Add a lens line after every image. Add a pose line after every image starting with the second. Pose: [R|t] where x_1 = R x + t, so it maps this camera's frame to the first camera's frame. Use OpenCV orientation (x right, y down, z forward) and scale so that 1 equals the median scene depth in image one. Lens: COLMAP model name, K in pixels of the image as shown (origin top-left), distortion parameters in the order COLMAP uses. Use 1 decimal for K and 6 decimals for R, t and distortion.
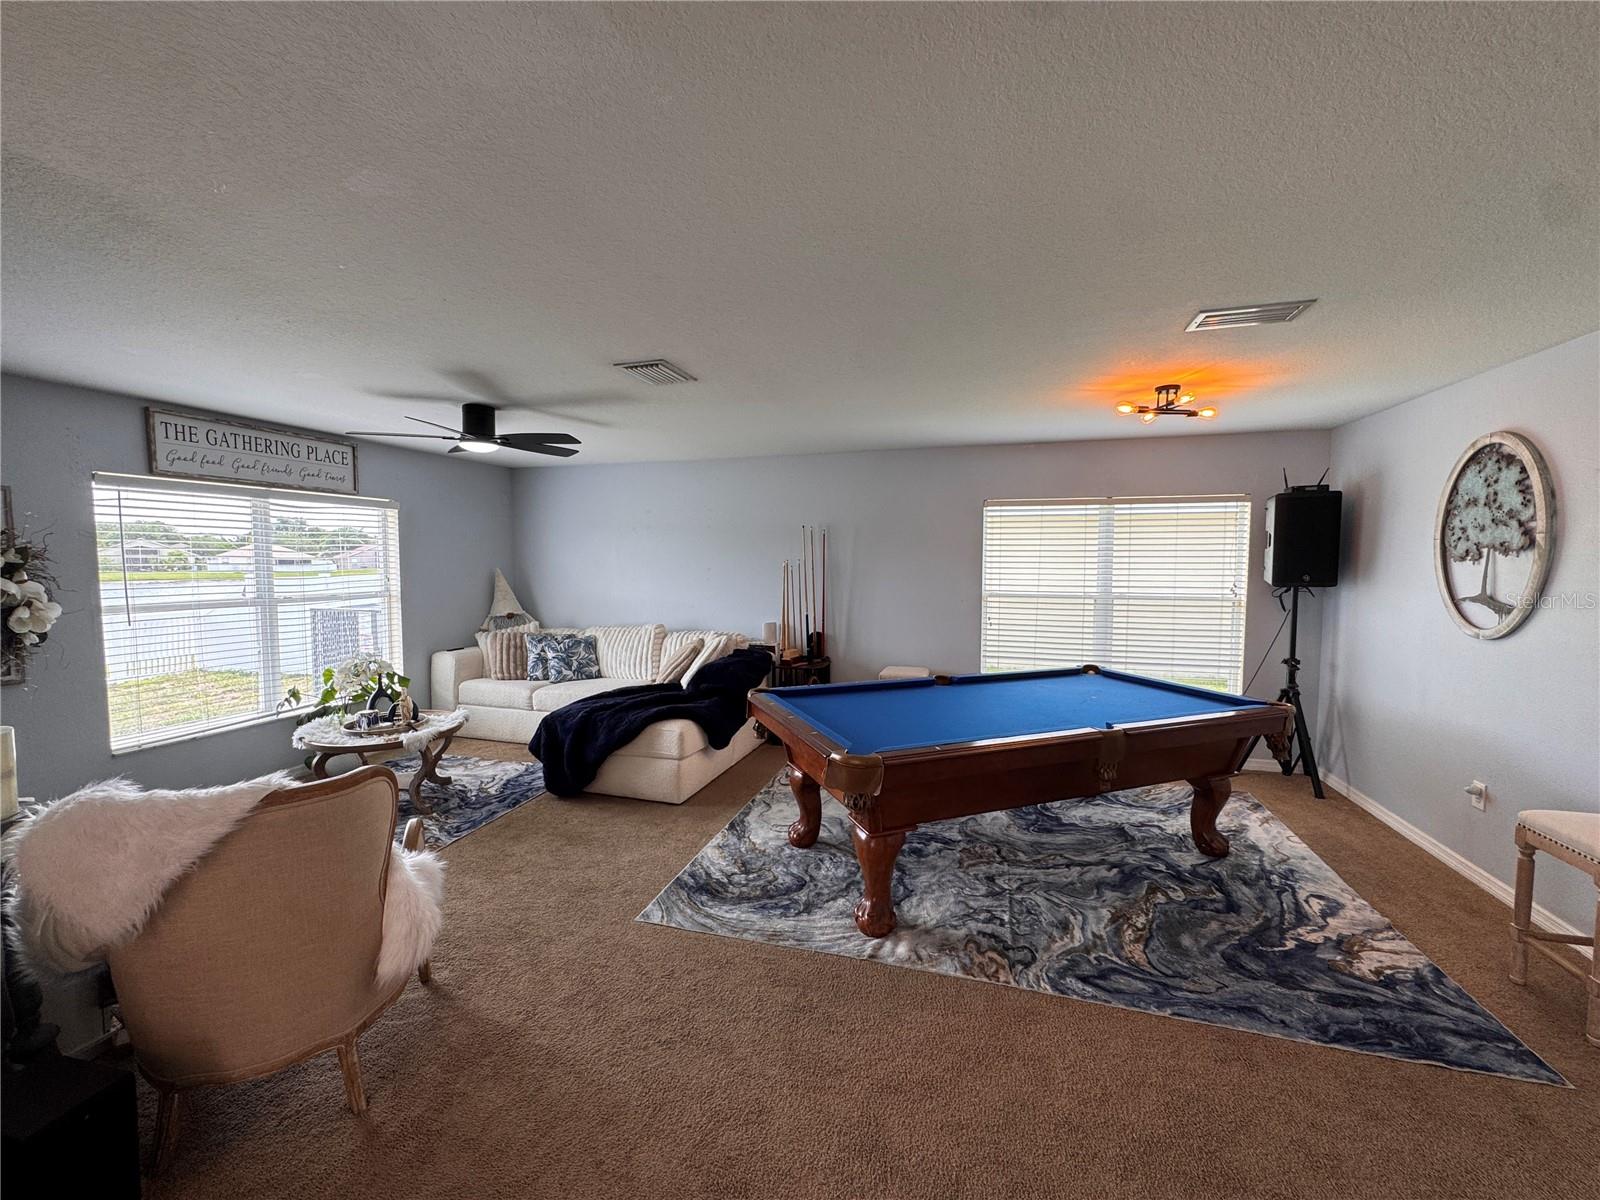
lens RADIAL K [[639.8, 0, 800.0], [0, 639.8, 600.0], [0, 0, 1]] dist [-0.003355, 0.000413]
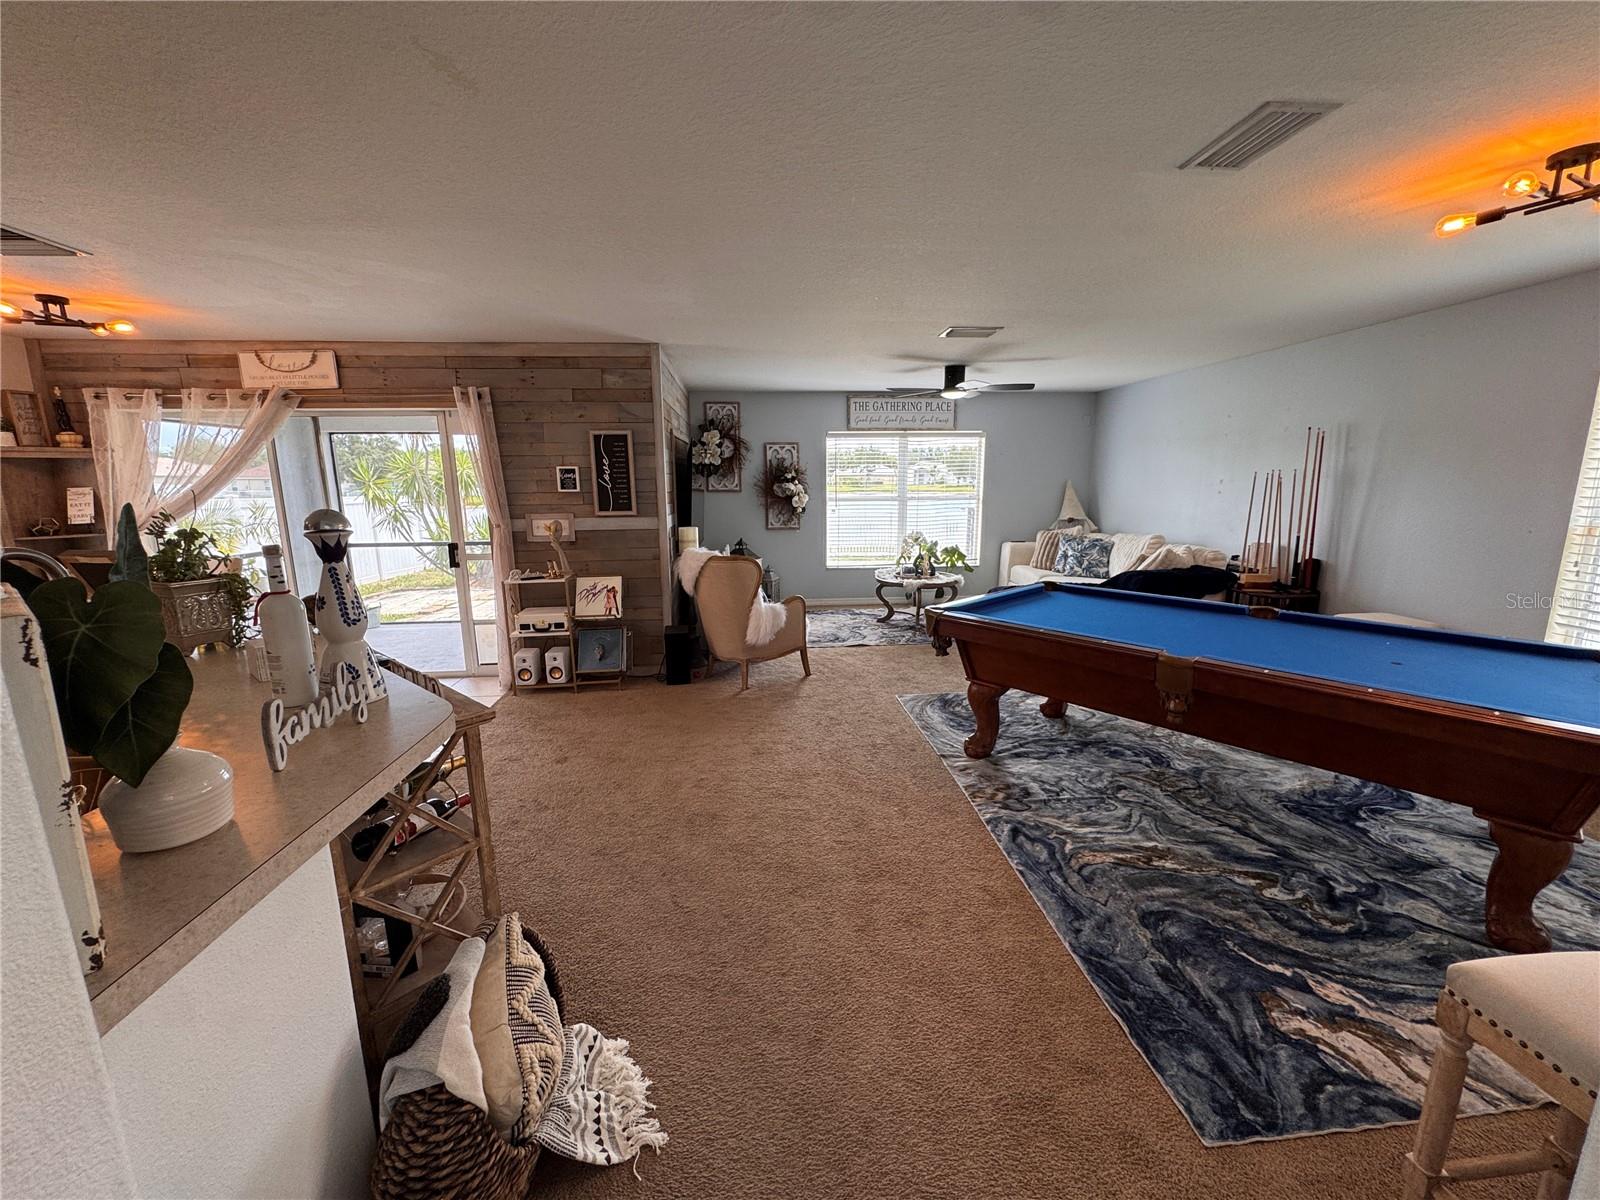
lens RADIAL K [[639.8, 0, 800.0], [0, 639.8, 600.0], [0, 0, 1]] dist [-0.003355, 0.000413]
pose [[0.363234, 0.171889, -0.915705, 0.949066], [-0.051371, 0.985034, 0.164526, 0.001727], [0.930281, -0.012720, 0.366628, 0.148300]]
